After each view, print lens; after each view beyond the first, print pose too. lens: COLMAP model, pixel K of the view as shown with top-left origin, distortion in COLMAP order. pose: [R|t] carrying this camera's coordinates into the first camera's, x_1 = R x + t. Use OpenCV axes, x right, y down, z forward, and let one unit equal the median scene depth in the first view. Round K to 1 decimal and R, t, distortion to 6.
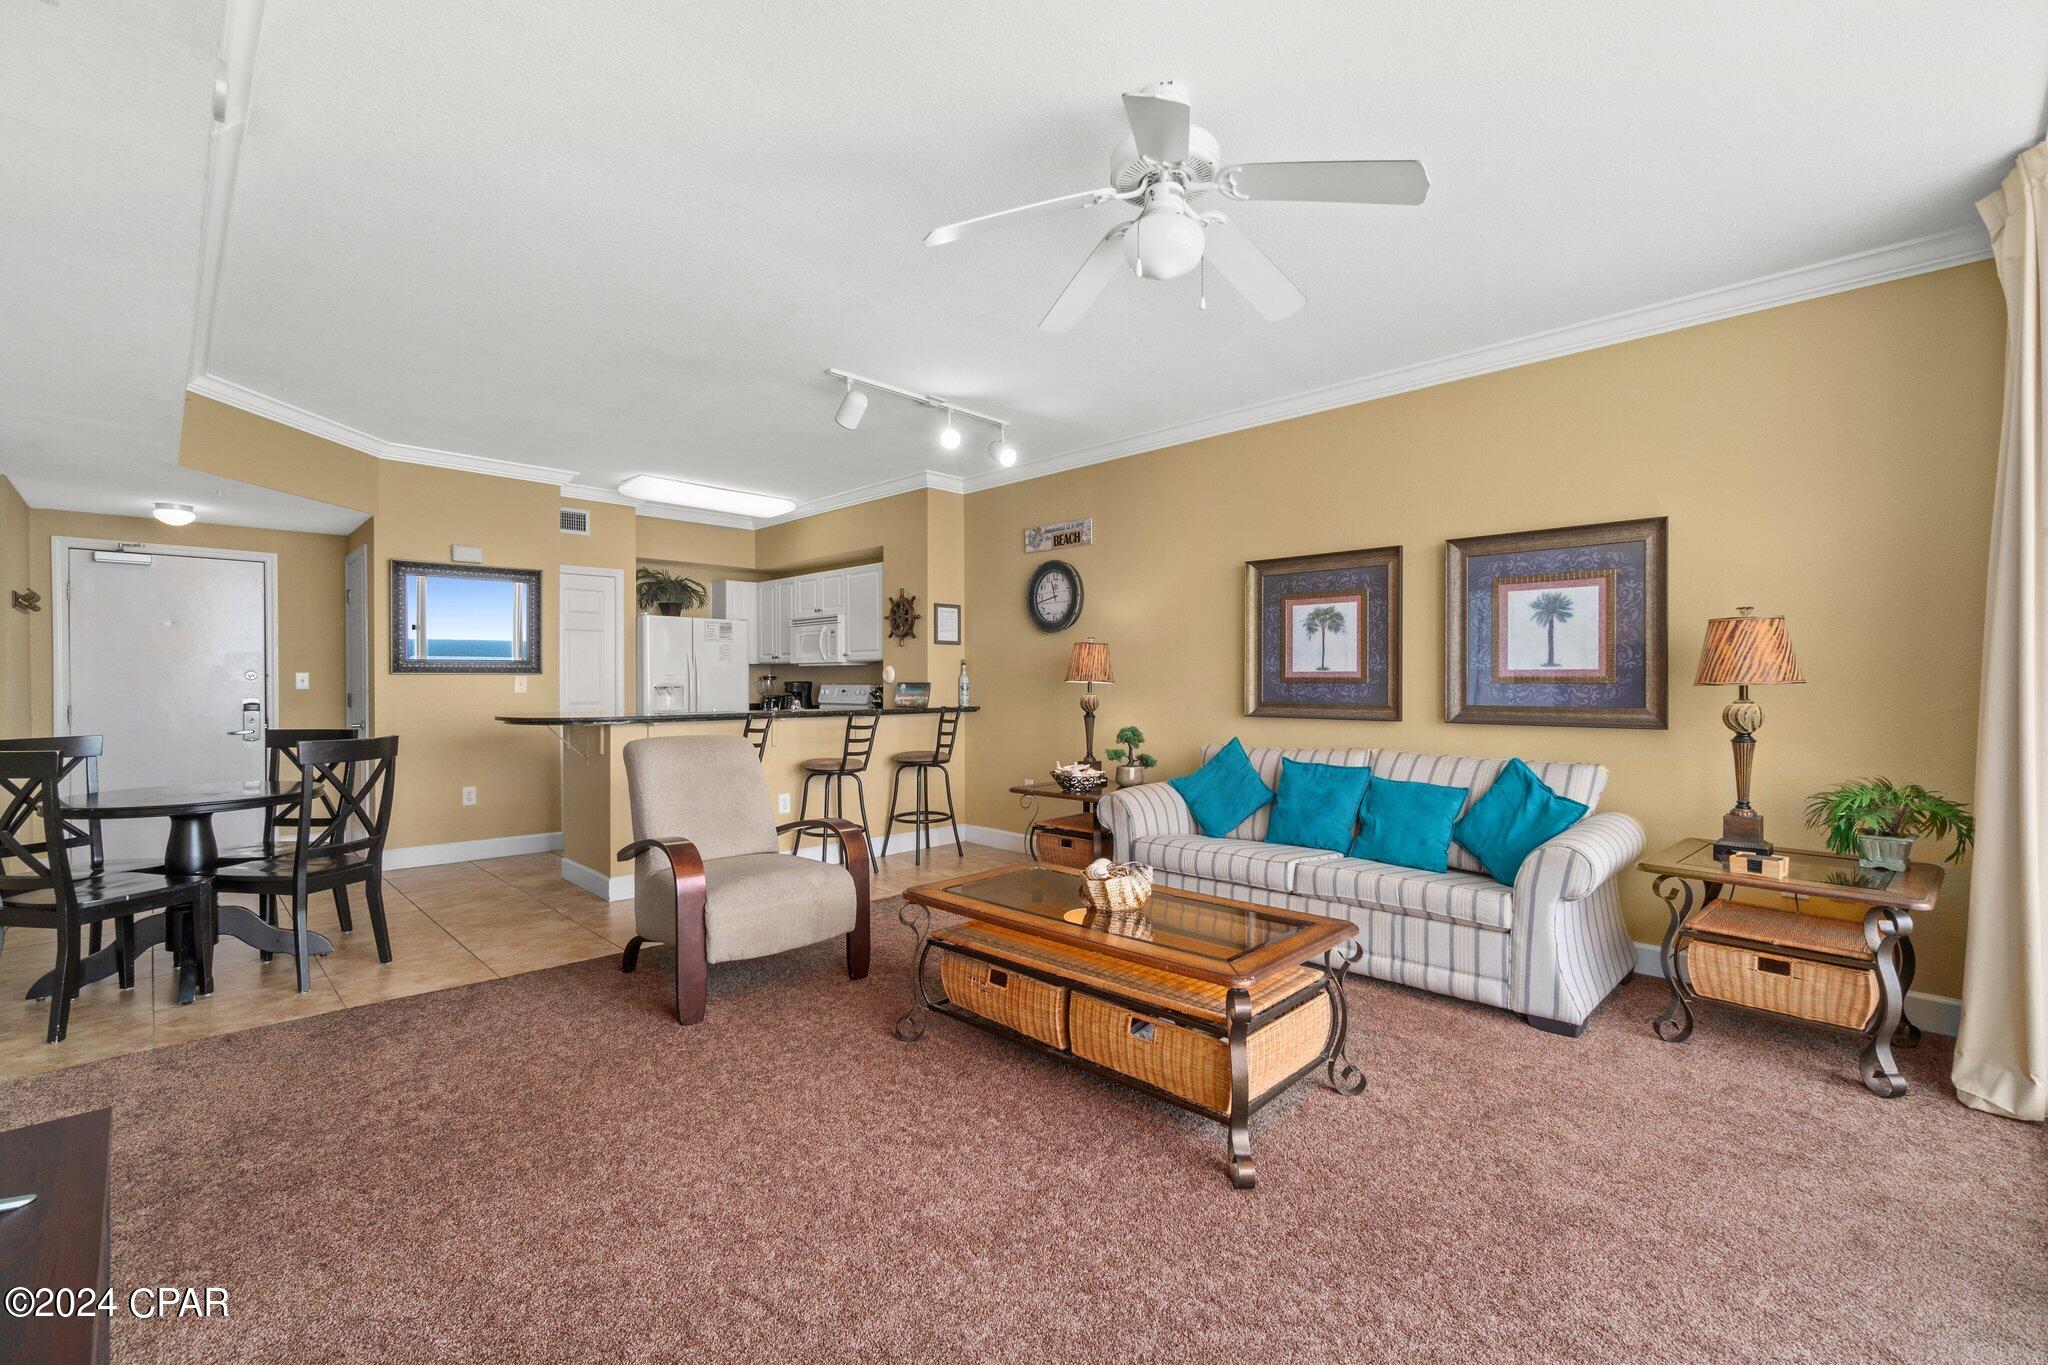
lens RADIAL K [[888.9, 0, 1033.8], [0, 888.9, 687.3], [0, 0, 1]] dist [0.000552, -0.000060]
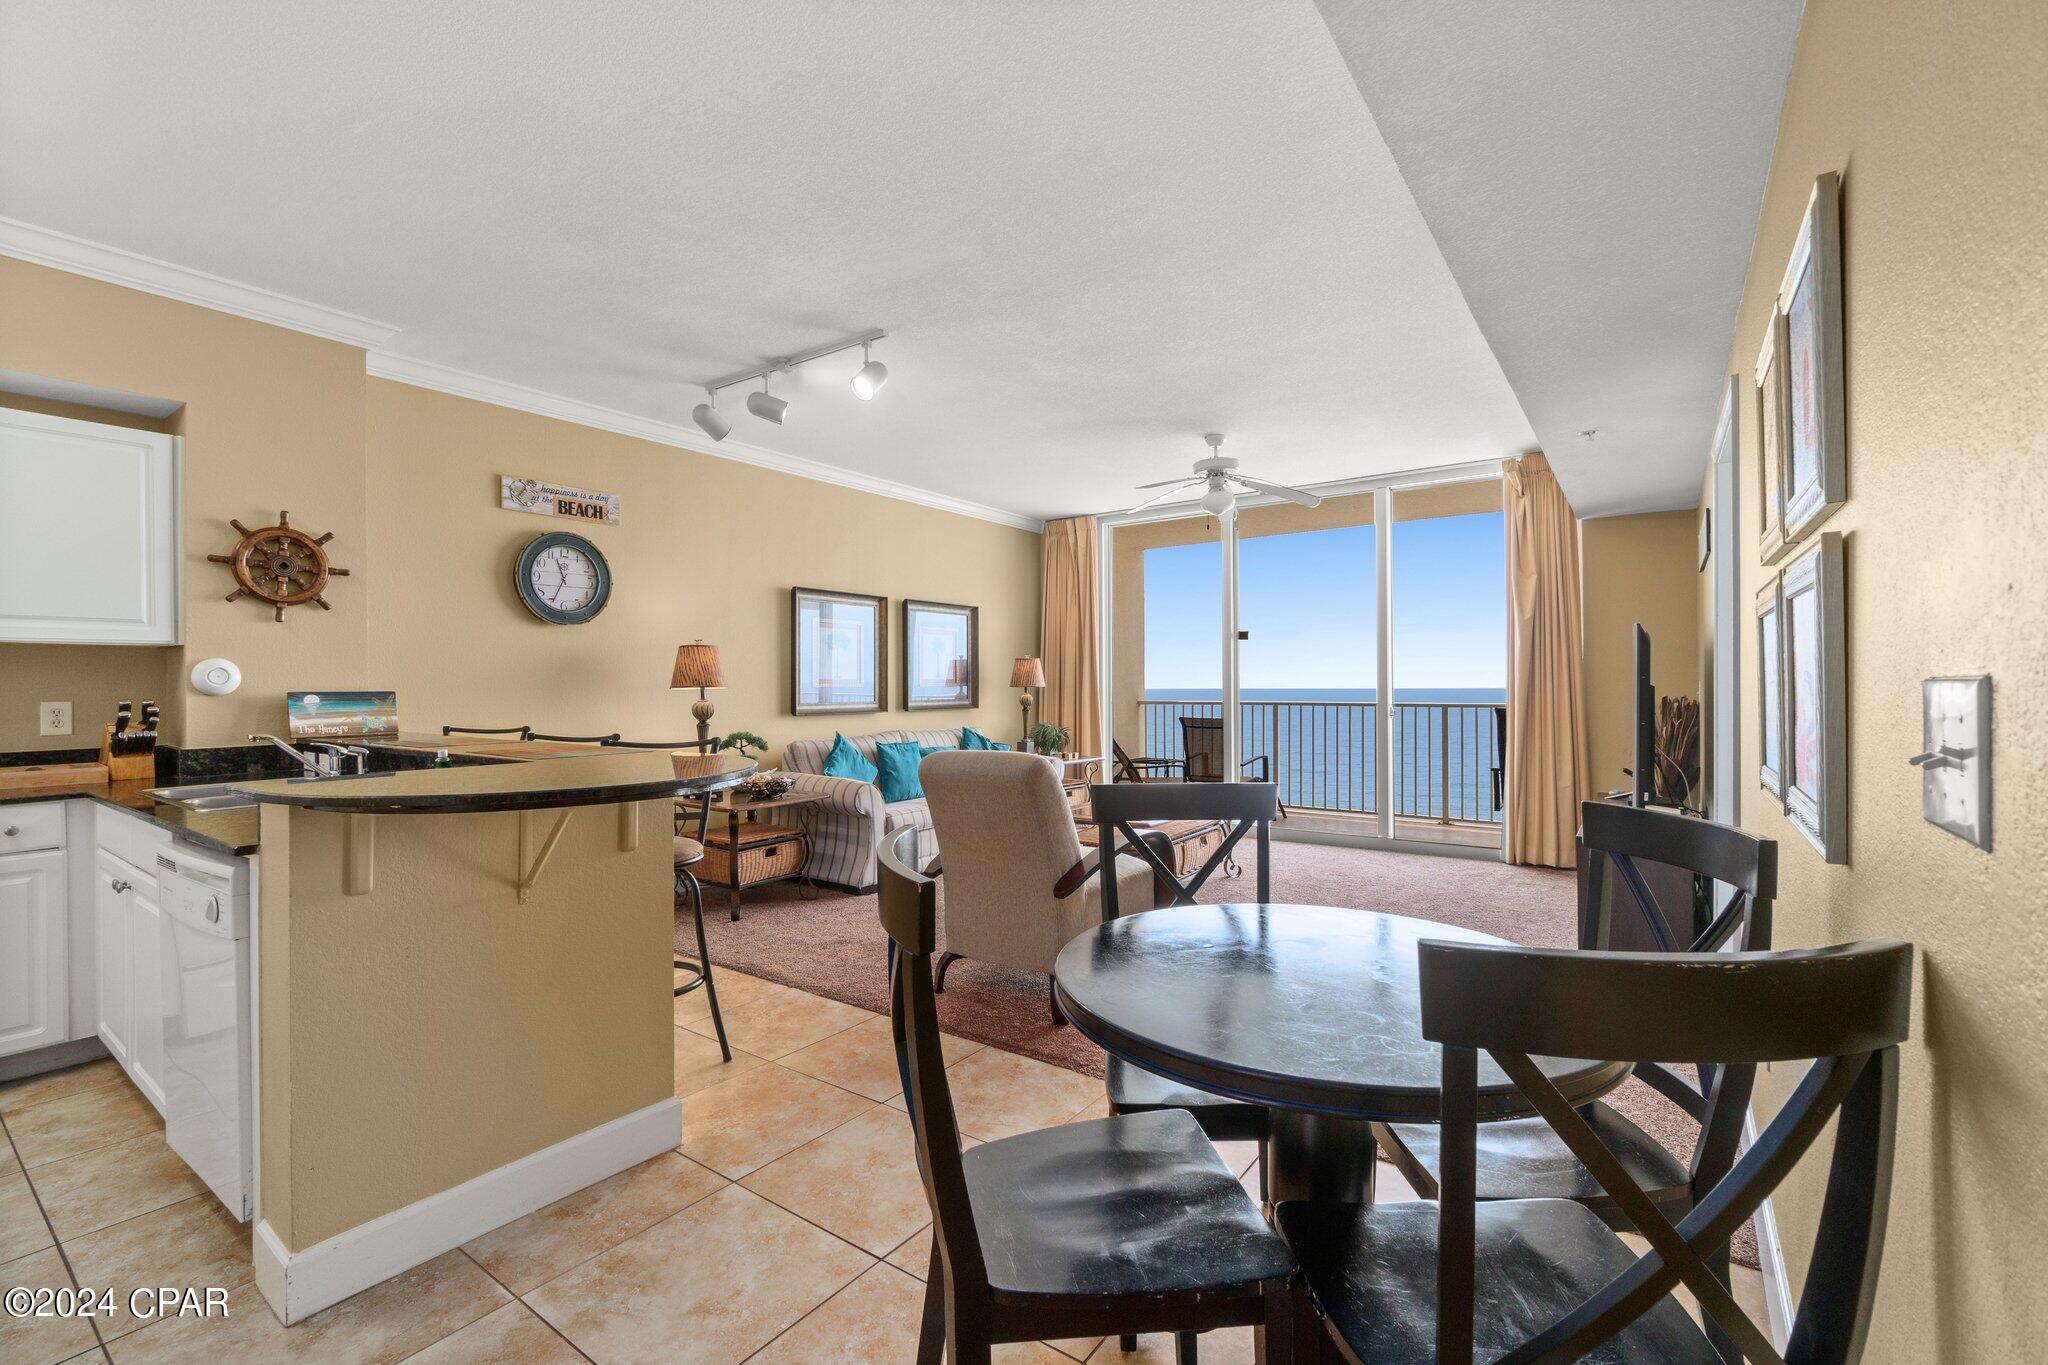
lens RADIAL K [[888.9, 0, 1017.4], [0, 888.9, 682.3], [0, 0, 1]] dist [0.000552, -0.000060]
pose [[-0.162607, -0.000541, 0.986691, -0.792950], [0.010041, 0.999947, 0.002203, -0.008467], [-0.986640, 0.010265, -0.162593, 0.718357]]
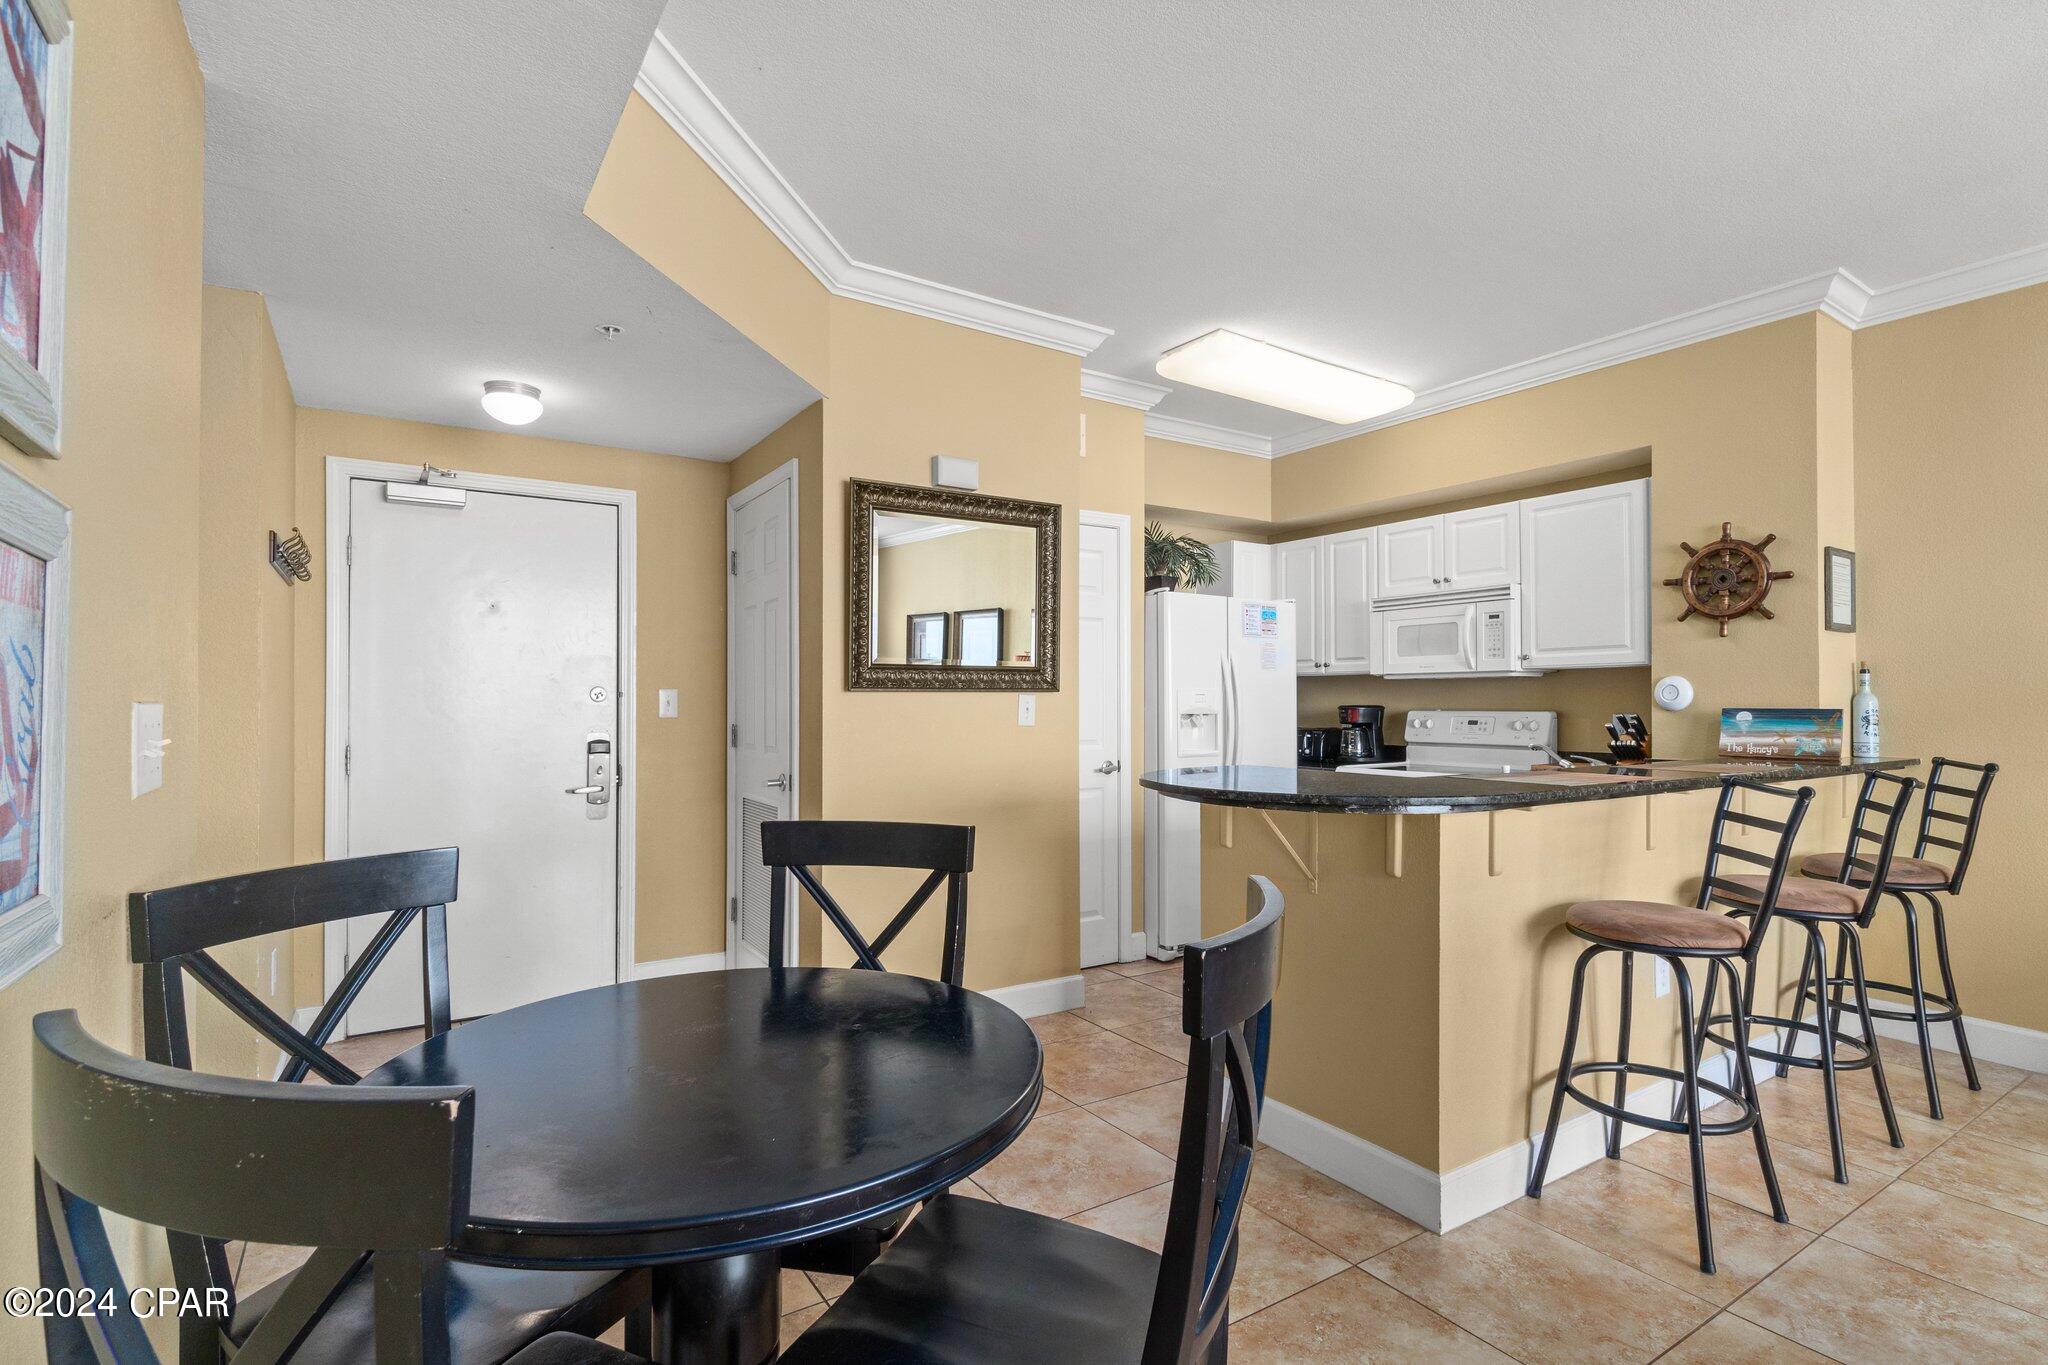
lens RADIAL K [[984.7, 0, 1034.1], [0, 984.7, 692.7], [0, 0, 1]] dist [-0.010129, 0.000148]
pose [[0.980562, -0.000535, -0.196209, -0.461551], [-0.003007, 0.999838, -0.017754, -0.003272], [0.196187, 0.017999, 0.980401, 0.408476]]
